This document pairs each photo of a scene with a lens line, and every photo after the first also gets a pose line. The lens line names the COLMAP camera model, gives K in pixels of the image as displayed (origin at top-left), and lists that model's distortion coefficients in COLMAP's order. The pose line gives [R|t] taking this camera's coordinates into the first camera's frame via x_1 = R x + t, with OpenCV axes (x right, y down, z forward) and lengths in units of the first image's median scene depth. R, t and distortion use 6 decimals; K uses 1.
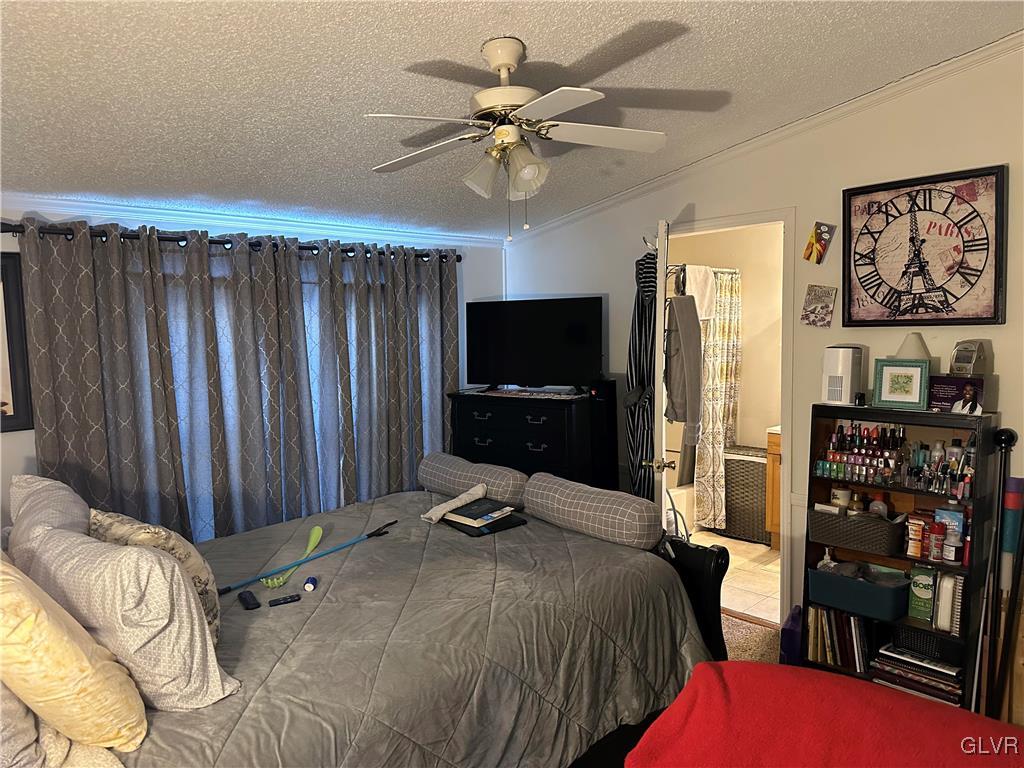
lens RADIAL K [[725.8, 0, 507.8], [0, 725.8, 385.9], [0, 0, 1]] dist [0.062438, -0.026666]
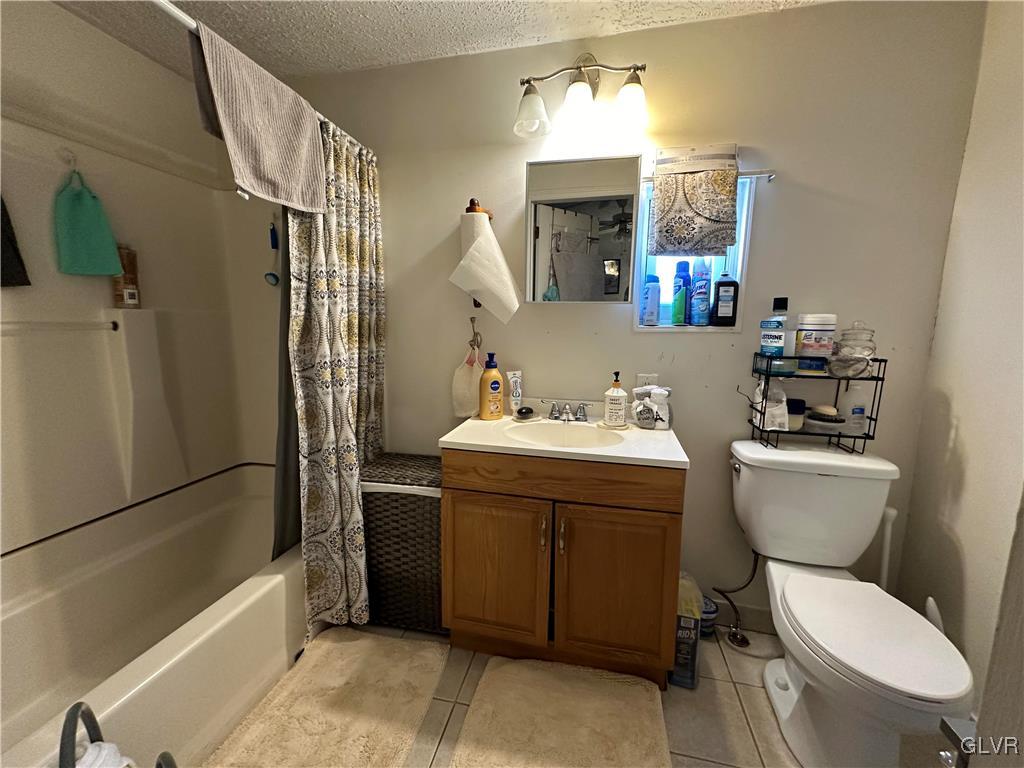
lens RADIAL K [[411.9, 0, 508.0], [0, 411.9, 377.5], [0, 0, 1]] dist [0.013544, 0.000128]
pose [[0.831668, -0.054608, 0.552581, 0.223141], [0.030064, 0.998121, 0.053389, 0.002896], [-0.554458, -0.027789, 0.831747, 0.692923]]
